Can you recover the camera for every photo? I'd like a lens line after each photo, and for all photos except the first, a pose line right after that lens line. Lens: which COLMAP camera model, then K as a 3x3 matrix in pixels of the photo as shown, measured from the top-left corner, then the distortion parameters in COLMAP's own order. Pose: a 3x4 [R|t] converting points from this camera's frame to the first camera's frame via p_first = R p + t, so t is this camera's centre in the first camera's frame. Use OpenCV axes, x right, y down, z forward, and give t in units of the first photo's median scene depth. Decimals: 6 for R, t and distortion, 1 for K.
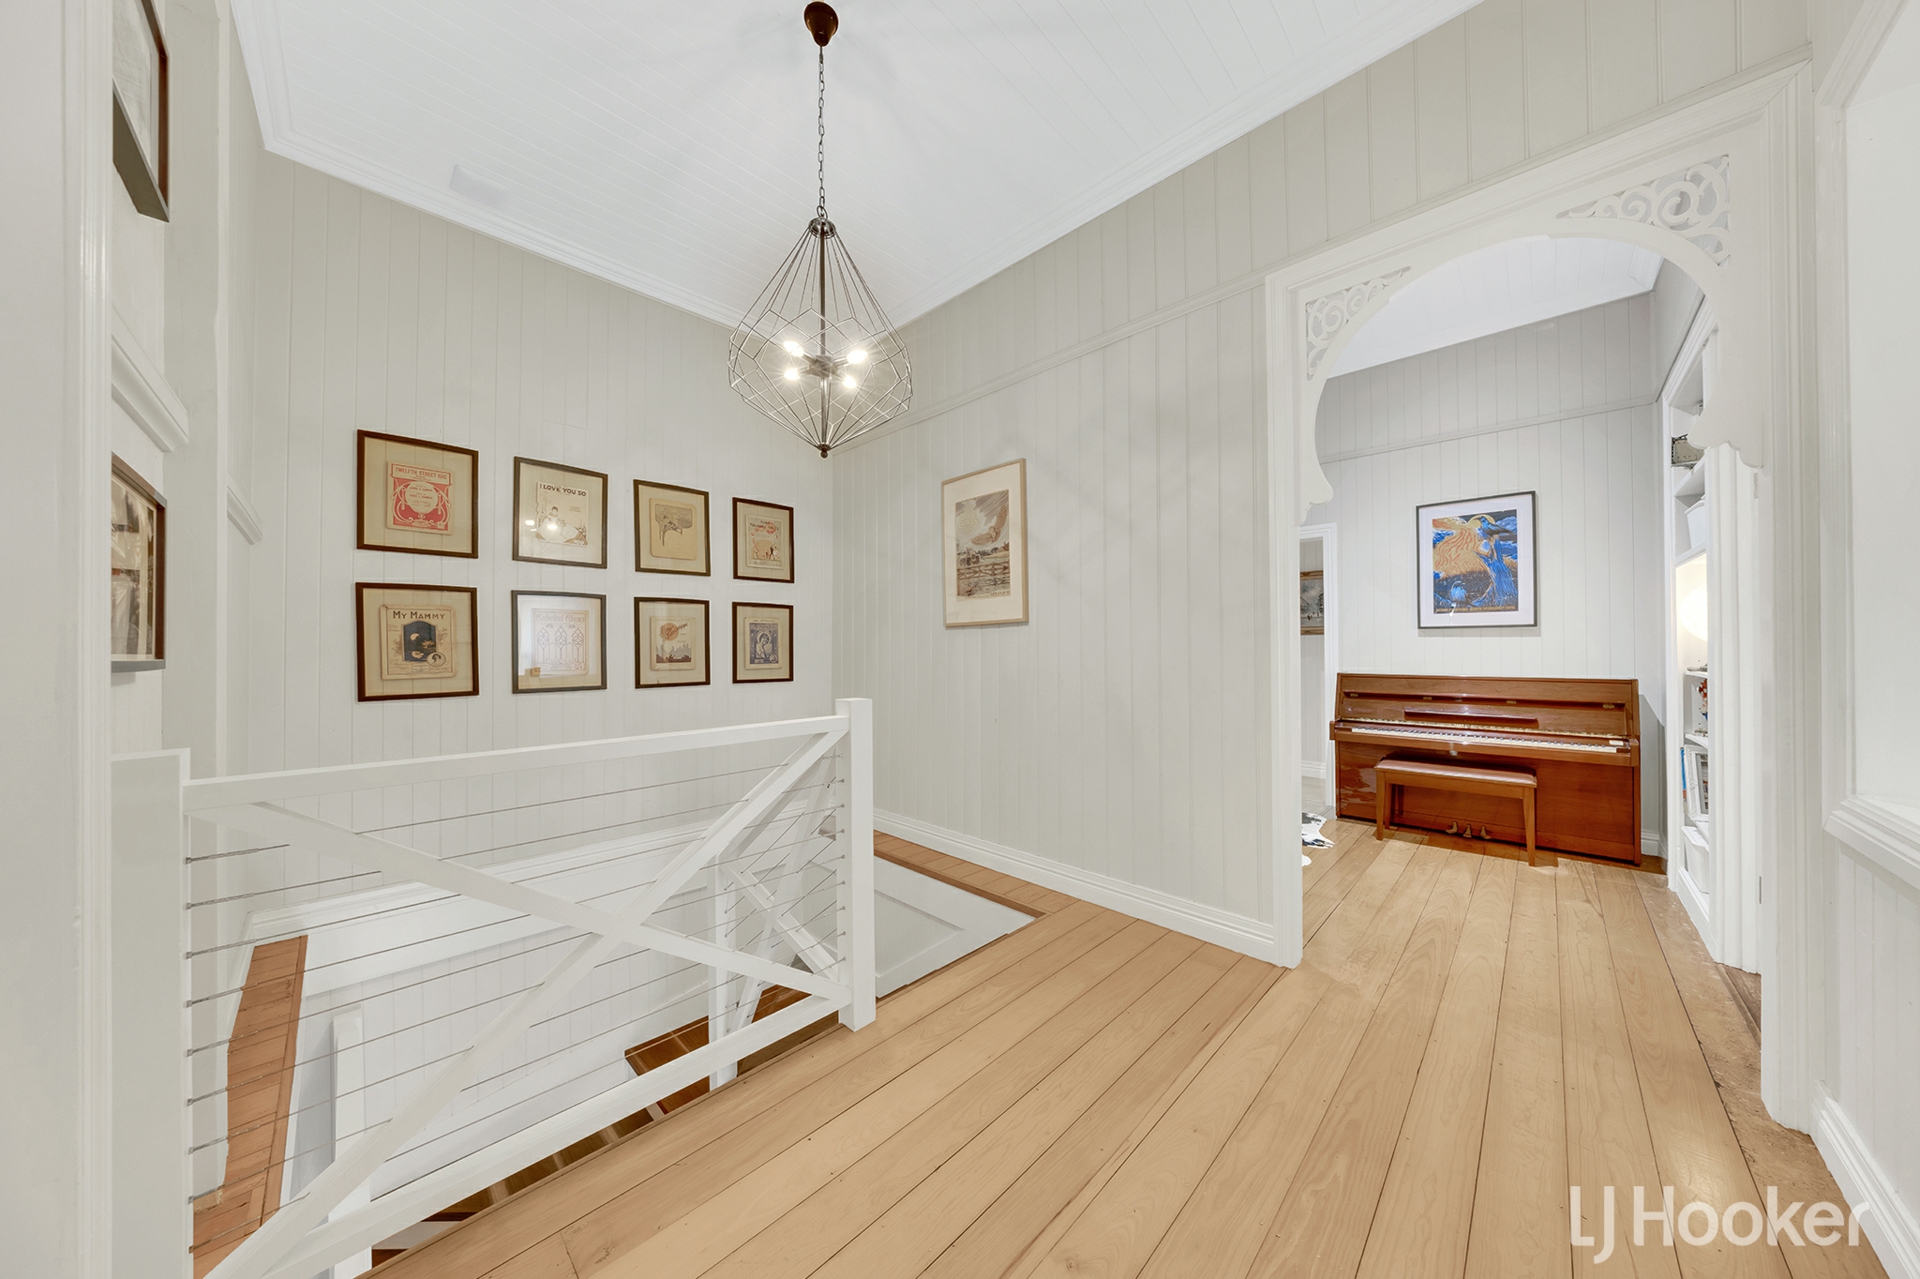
lens RADIAL K [[610.8, 0, 964.6], [0, 610.8, 647.3], [0, 0, 1]] dist [-0.005279, 0.000021]
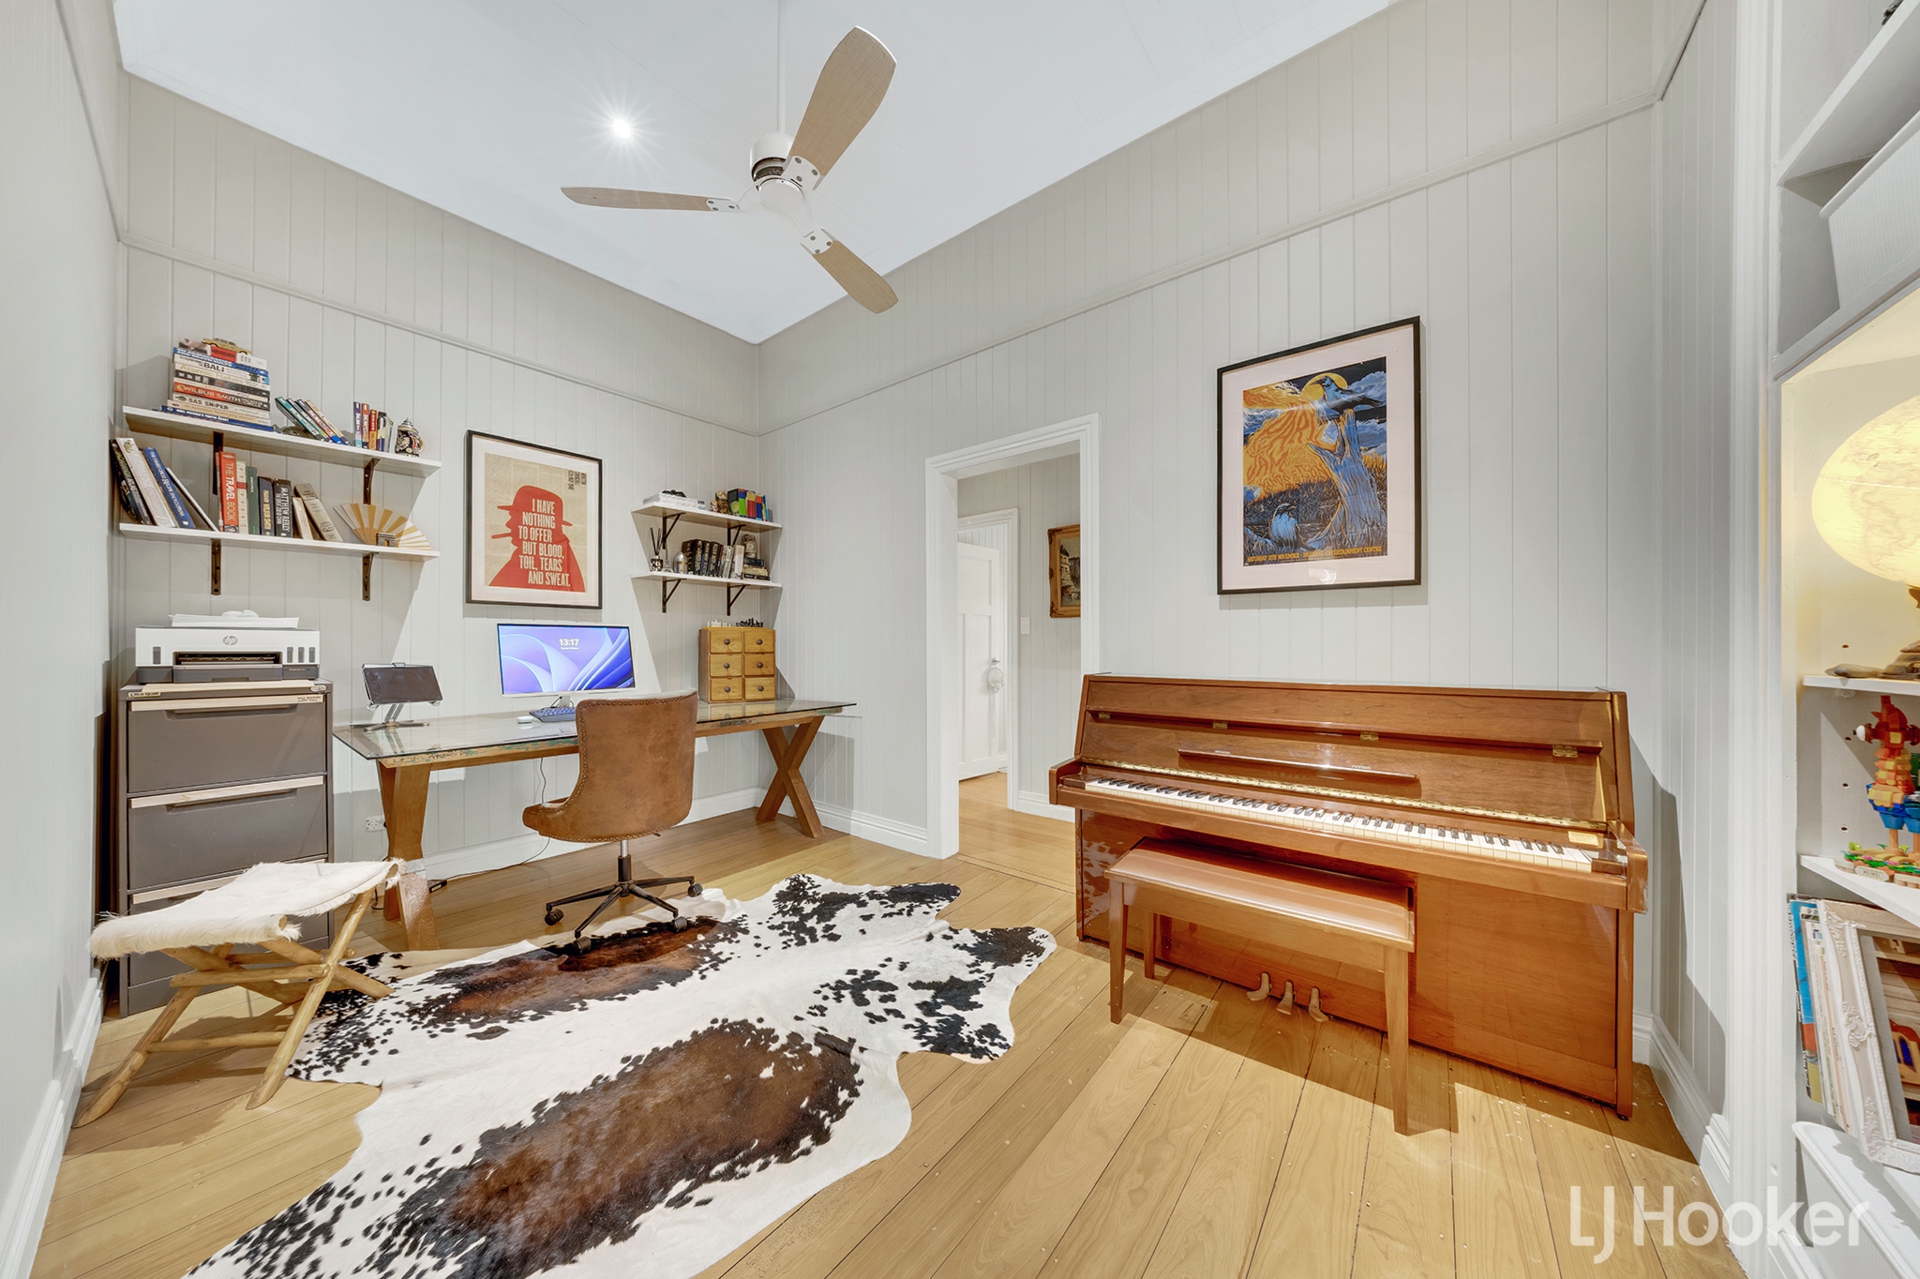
lens RADIAL K [[575.3, 0, 979.0], [0, 575.3, 648.9], [0, 0, 1]] dist [-0.005221, 0.000236]
pose [[0.995414, 0.000285, 0.095661, 0.523320], [-0.001401, 0.999932, 0.011602, 0.014352], [-0.095651, -0.011682, 0.995346, 0.551607]]
